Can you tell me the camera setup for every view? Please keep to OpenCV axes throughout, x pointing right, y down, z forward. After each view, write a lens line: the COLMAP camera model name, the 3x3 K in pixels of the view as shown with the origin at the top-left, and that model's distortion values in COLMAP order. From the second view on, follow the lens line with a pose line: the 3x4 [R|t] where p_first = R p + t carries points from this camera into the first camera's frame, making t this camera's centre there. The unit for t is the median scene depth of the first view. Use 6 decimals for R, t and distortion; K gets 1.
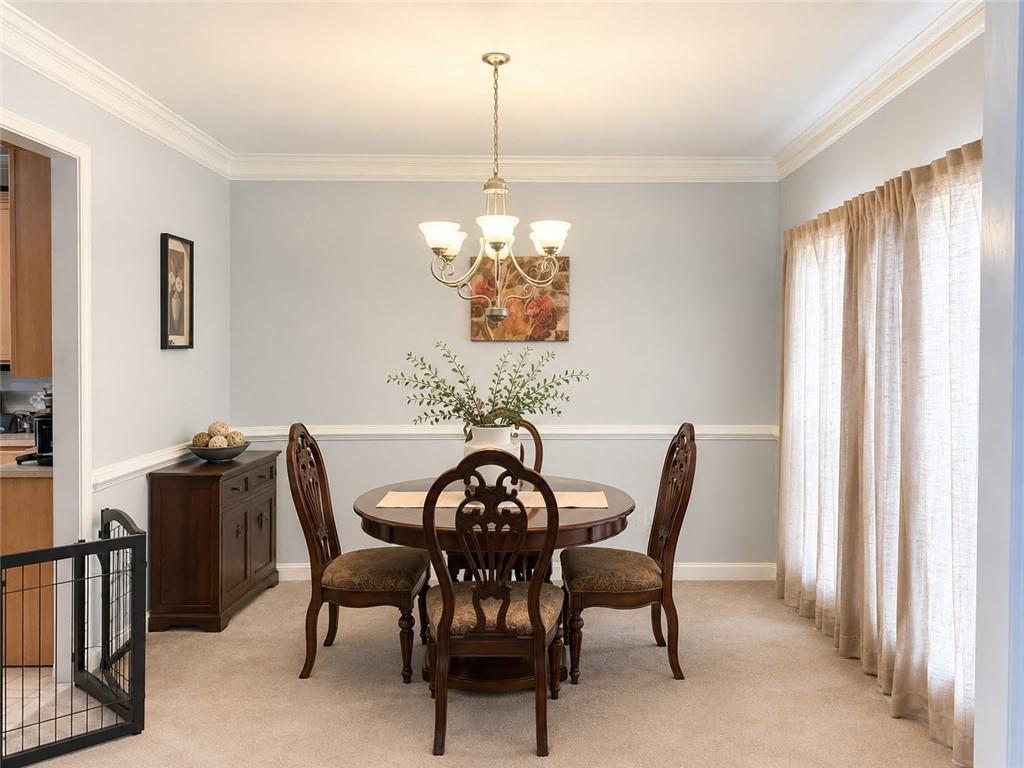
lens RADIAL K [[727.3, 0, 512.0], [0, 727.3, 384.0], [0, 0, 1]] dist [0.007740, -0.000720]
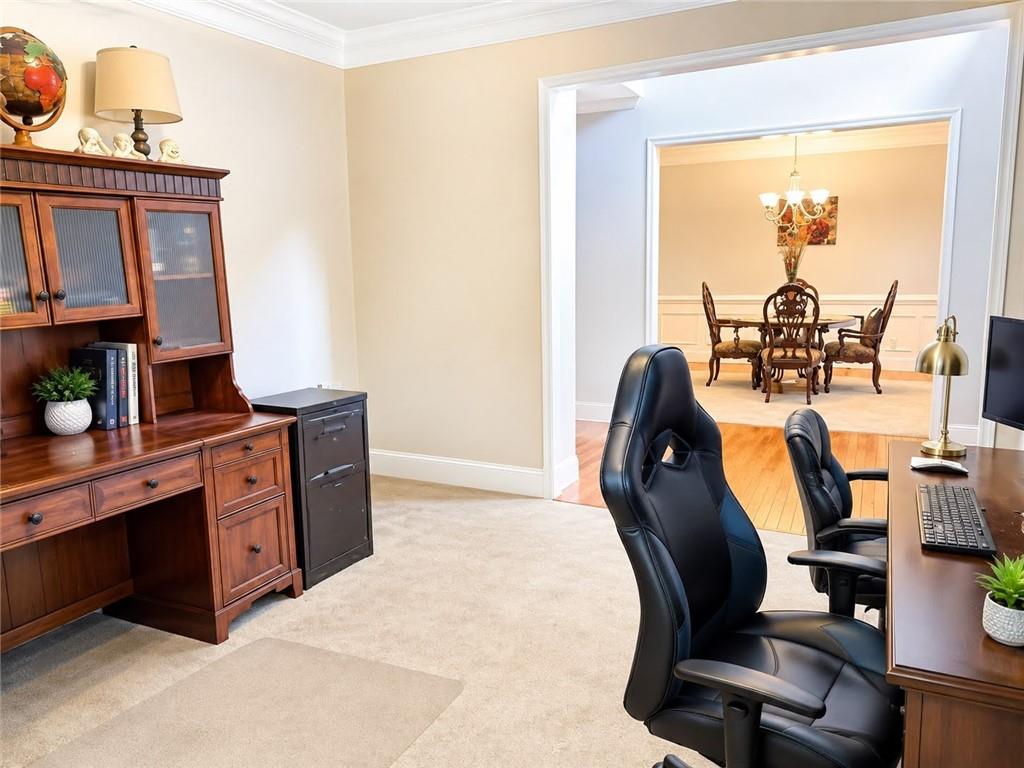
lens RADIAL K [[727.3, 0, 512.0], [0, 727.3, 384.0], [0, 0, 1]] dist [0.007740, -0.000720]
pose [[0.925495, 0.016871, -0.378385, 0.029964], [0.022081, 0.994905, 0.098366, 0.120947], [0.378117, -0.099392, 0.920407, -1.349878]]
